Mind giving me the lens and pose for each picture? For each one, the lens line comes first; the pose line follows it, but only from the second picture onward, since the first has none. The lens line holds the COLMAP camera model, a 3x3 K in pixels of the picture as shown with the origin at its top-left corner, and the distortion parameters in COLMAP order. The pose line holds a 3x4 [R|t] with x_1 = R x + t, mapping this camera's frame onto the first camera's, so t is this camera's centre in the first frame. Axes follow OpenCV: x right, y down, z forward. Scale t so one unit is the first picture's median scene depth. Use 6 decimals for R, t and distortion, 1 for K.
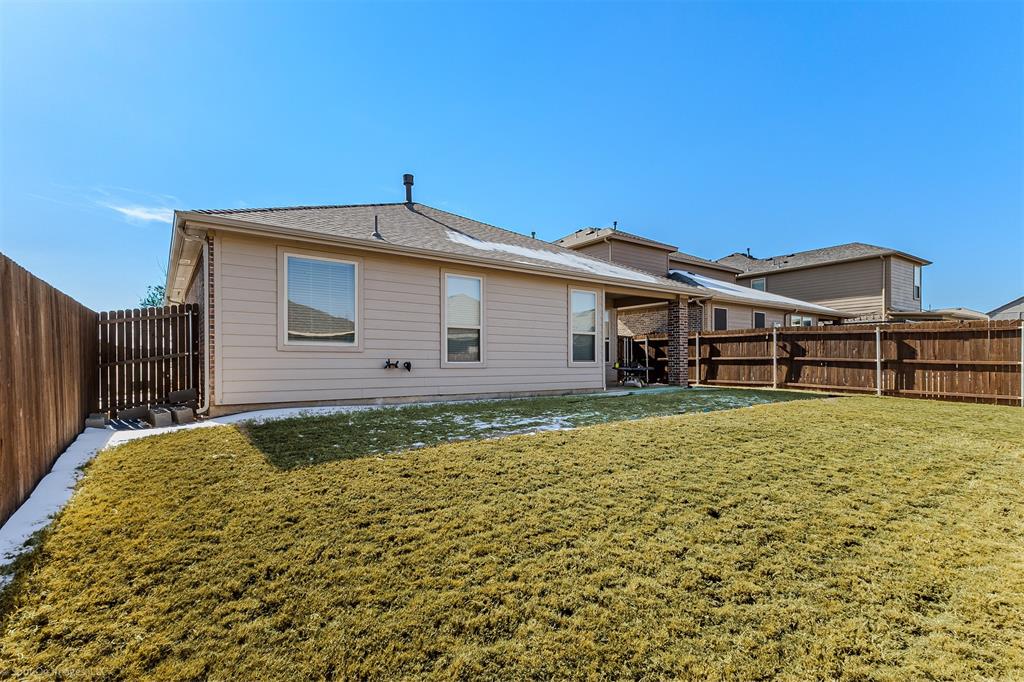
lens RADIAL K [[472.6, 0, 512.3], [0, 472.6, 342.9], [0, 0, 1]] dist [-0.004425, -0.000745]
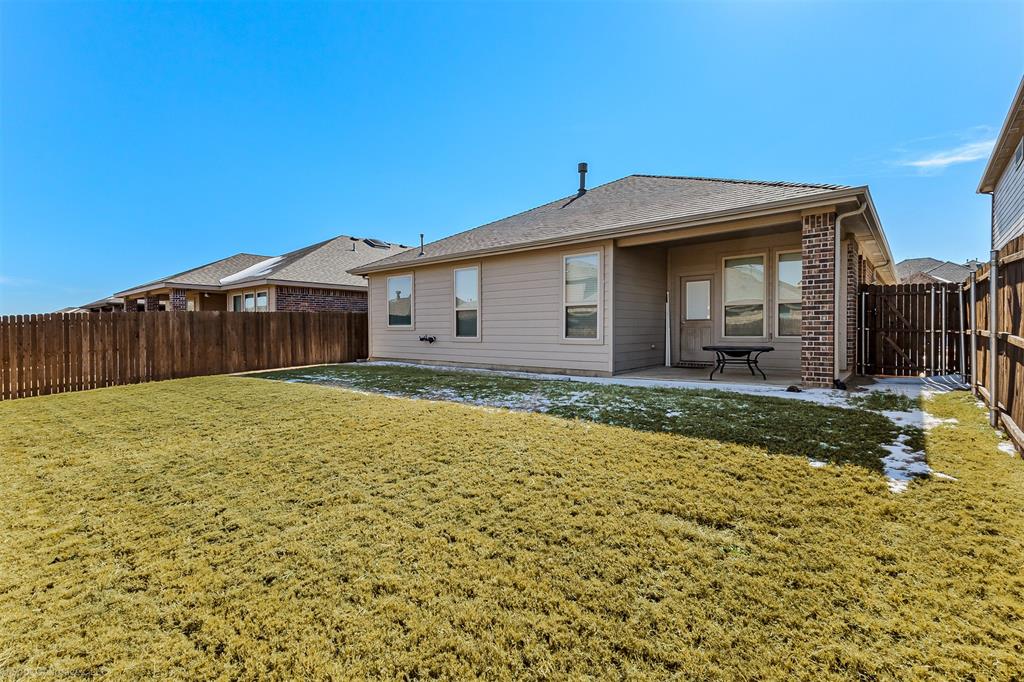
lens RADIAL K [[472.6, 0, 513.3], [0, 472.6, 339.8], [0, 0, 1]] dist [-0.004425, -0.000745]
pose [[0.228584, 0.006231, -0.973504, 1.117720], [0.032581, 0.999370, 0.014046, 0.032135], [0.972979, -0.034928, 0.228237, 0.805950]]
